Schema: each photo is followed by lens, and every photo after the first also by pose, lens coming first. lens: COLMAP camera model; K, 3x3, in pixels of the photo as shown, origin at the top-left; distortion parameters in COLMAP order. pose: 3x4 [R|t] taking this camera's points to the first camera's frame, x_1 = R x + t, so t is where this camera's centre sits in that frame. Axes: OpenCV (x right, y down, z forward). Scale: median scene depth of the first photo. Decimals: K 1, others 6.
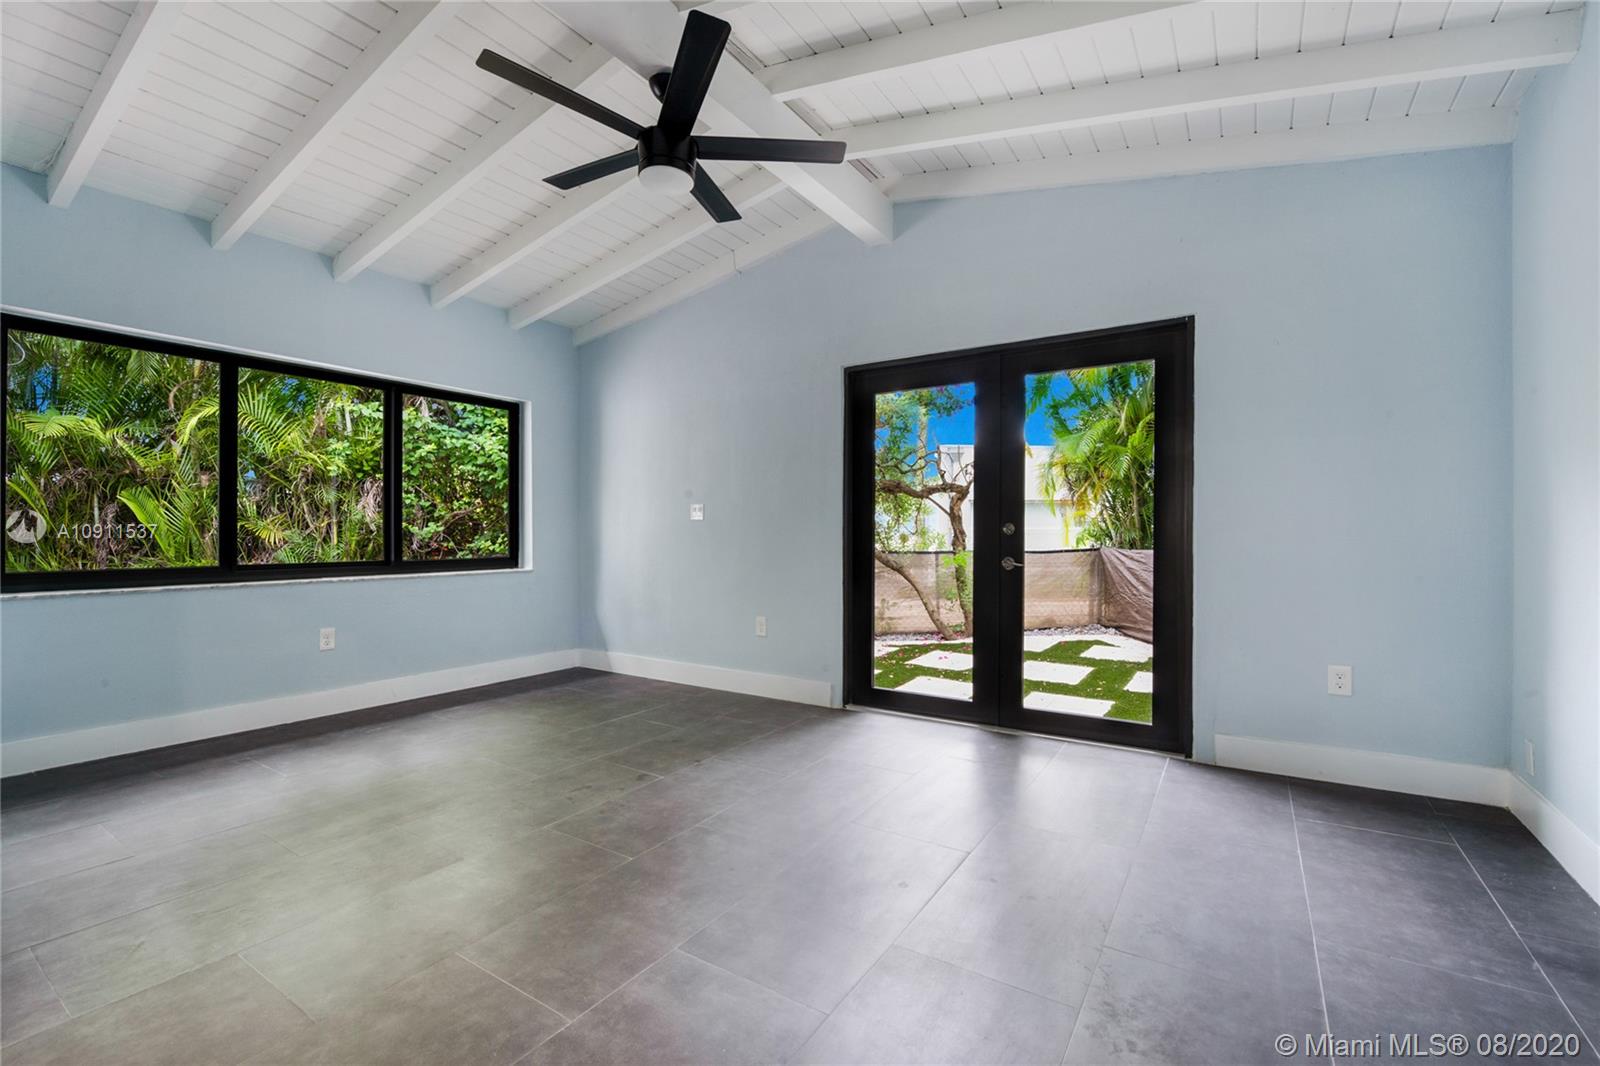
lens RADIAL K [[672.3, 0, 772.7], [0, 672.3, 531.9], [0, 0, 1]] dist [0.012387, -0.014532]
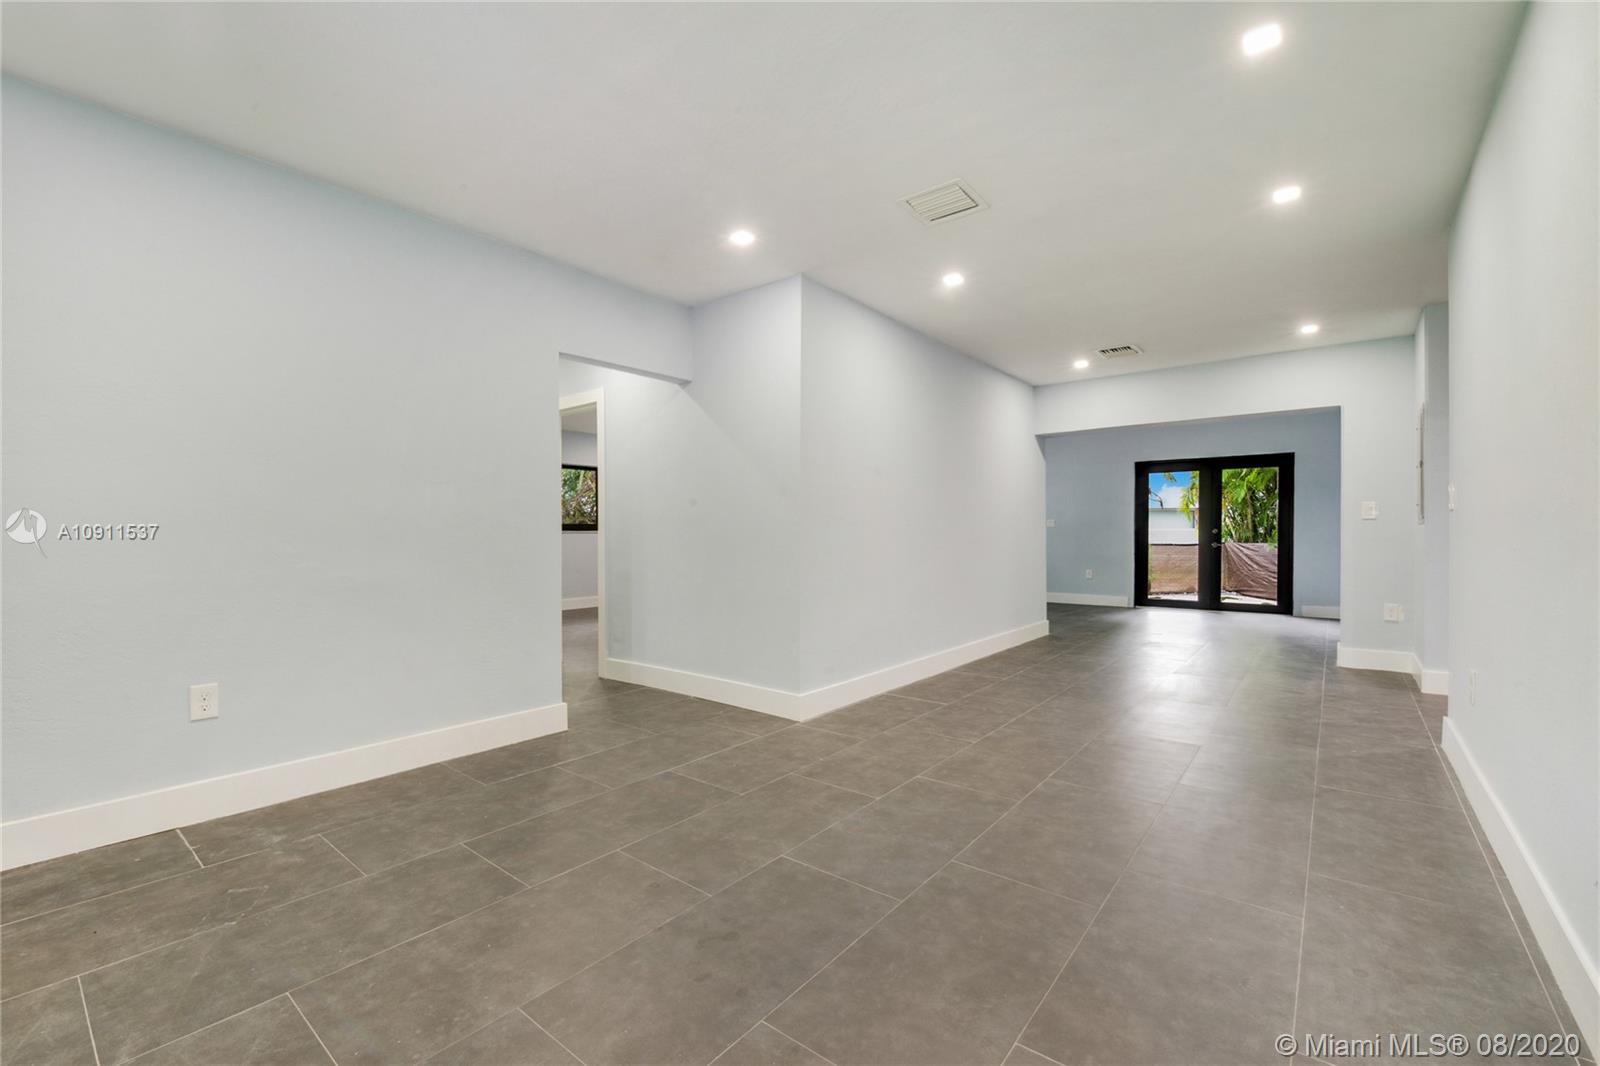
lens RADIAL K [[672.3, 0, 772.7], [0, 672.3, 531.9], [0, 0, 1]] dist [0.012387, -0.014532]
pose [[0.994884, -0.000013, -0.101020, -1.046556], [0.000402, 0.999993, 0.003832, -0.012560], [0.101019, -0.003853, 0.994877, -1.679325]]
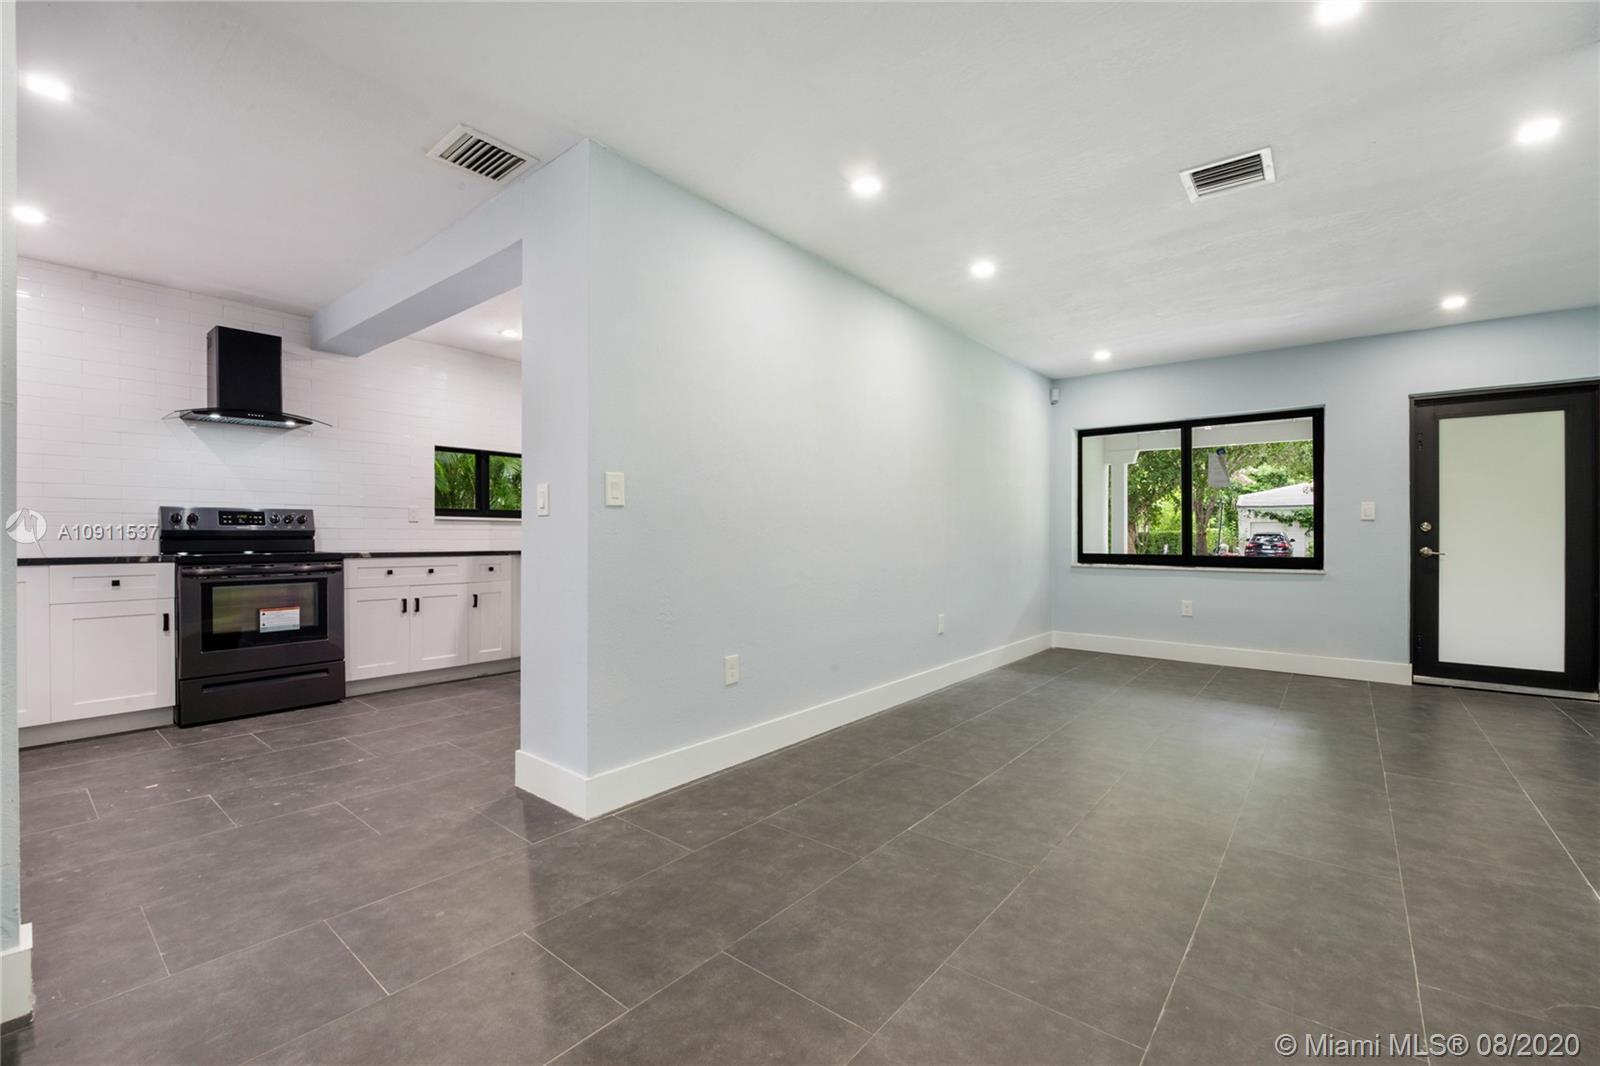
lens RADIAL K [[680.2, 0, 800.0], [0, 680.2, 533.0], [0, 0, 1]] dist [0.000718, -0.000033]
pose [[-0.997162, -0.004463, 0.075153, -0.479567], [-0.005096, 0.999953, -0.008234, 0.001637], [-0.075112, -0.008593, -0.997138, 0.024298]]
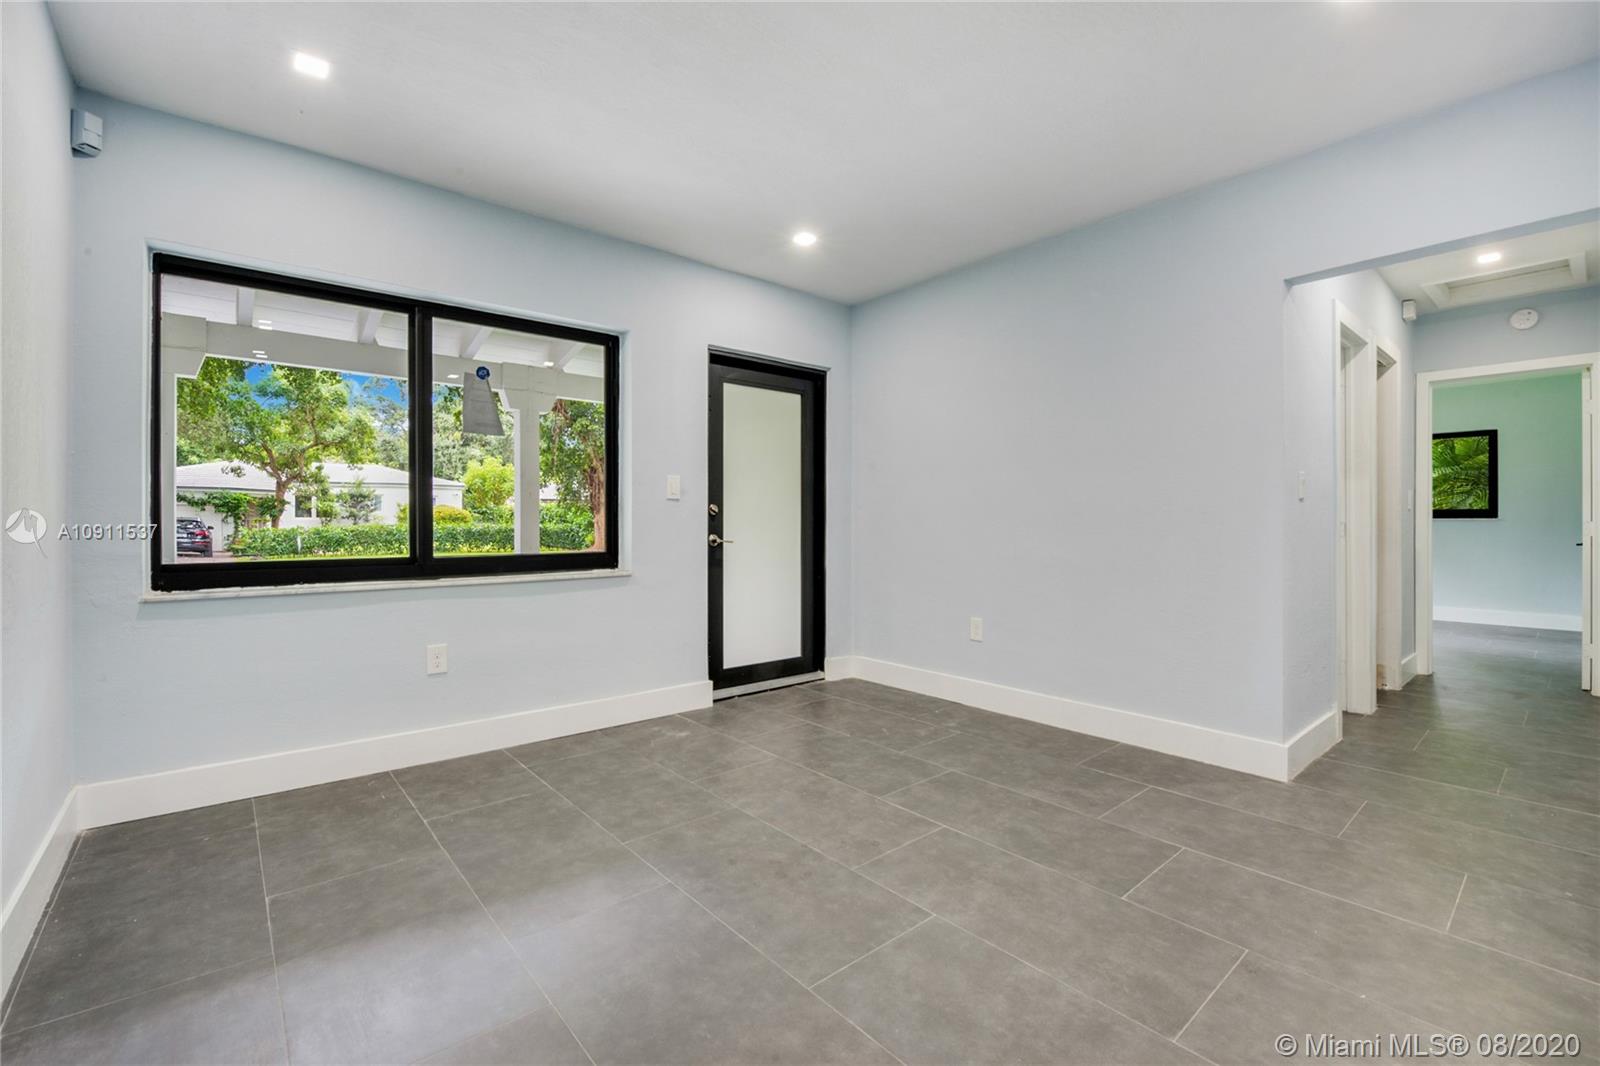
lens RADIAL K [[689.8, 0, 826.2], [0, 689.8, 521.1], [0, 0, 1]] dist [-0.015211, -0.000123]
pose [[-0.248185, -0.003180, -0.968707, -0.572569], [0.005617, 0.999973, -0.004722, -0.002864], [0.968696, -0.006613, -0.248160, -0.993517]]
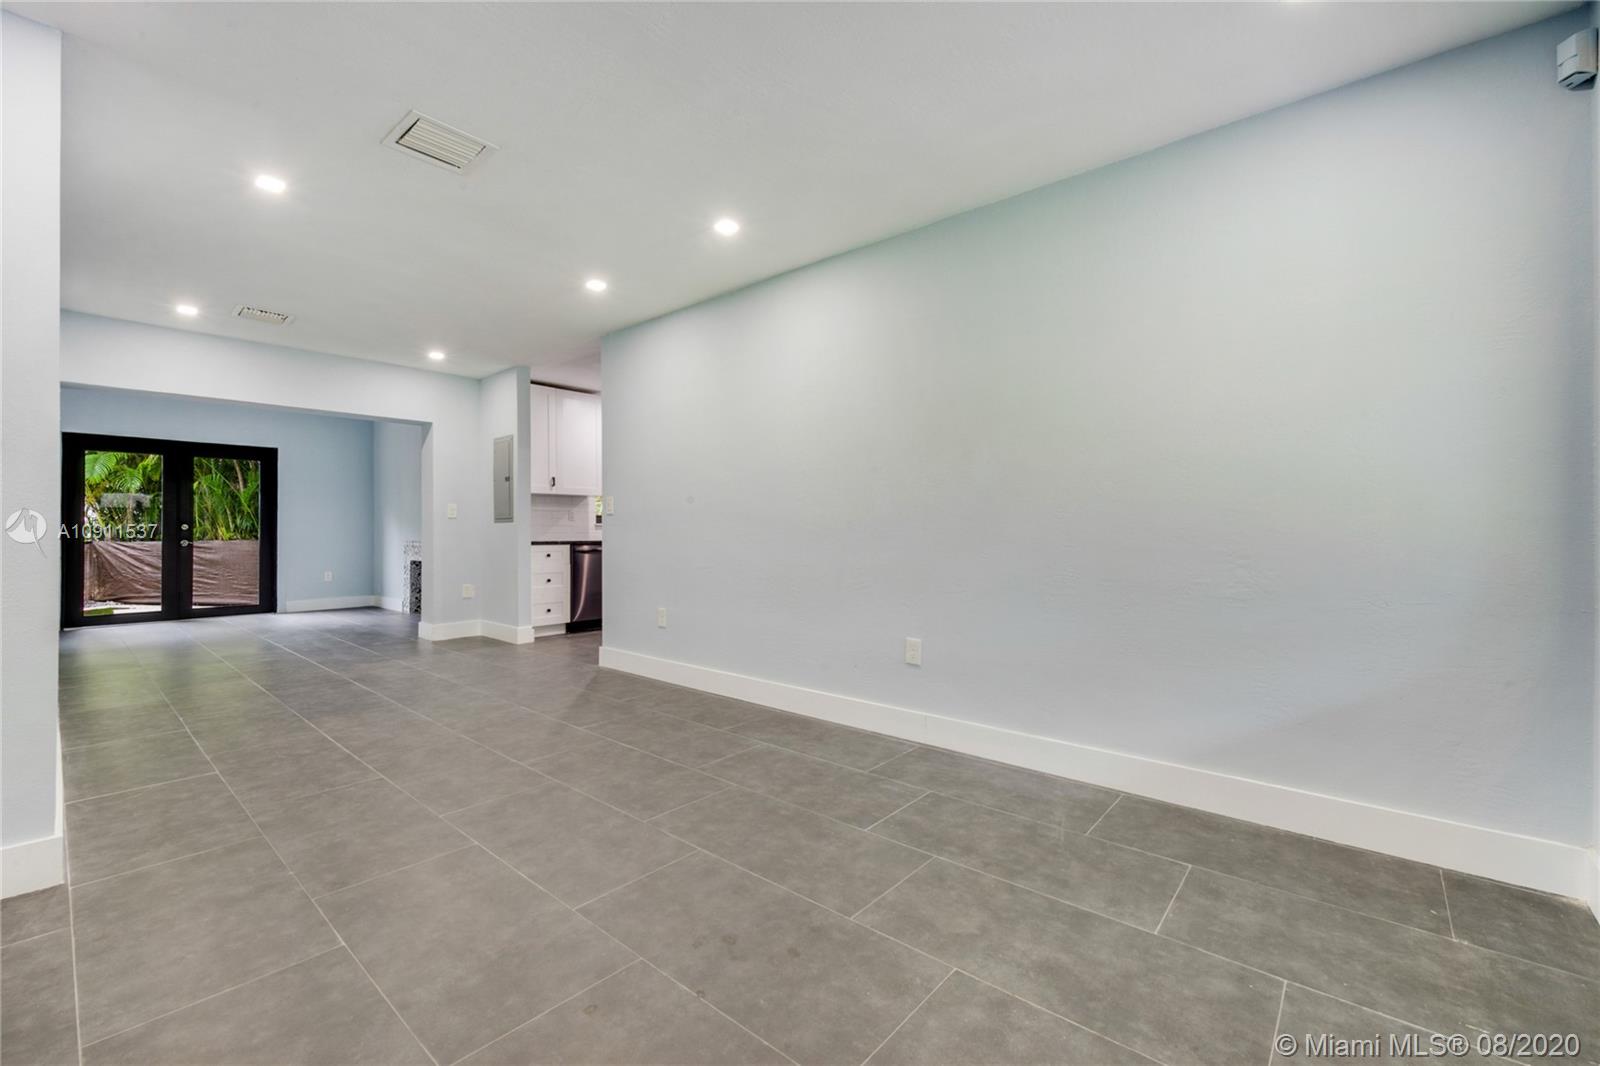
lens RADIAL K [[667.4, 0, 836.5], [0, 667.4, 531.1], [0, 0, 1]] dist [-0.001272, -0.000483]
pose [[0.091169, 0.002705, 0.995832, -1.609077], [-0.007418, 0.999970, -0.002037, -0.003128], [-0.995808, -0.007202, 0.091186, -1.297506]]
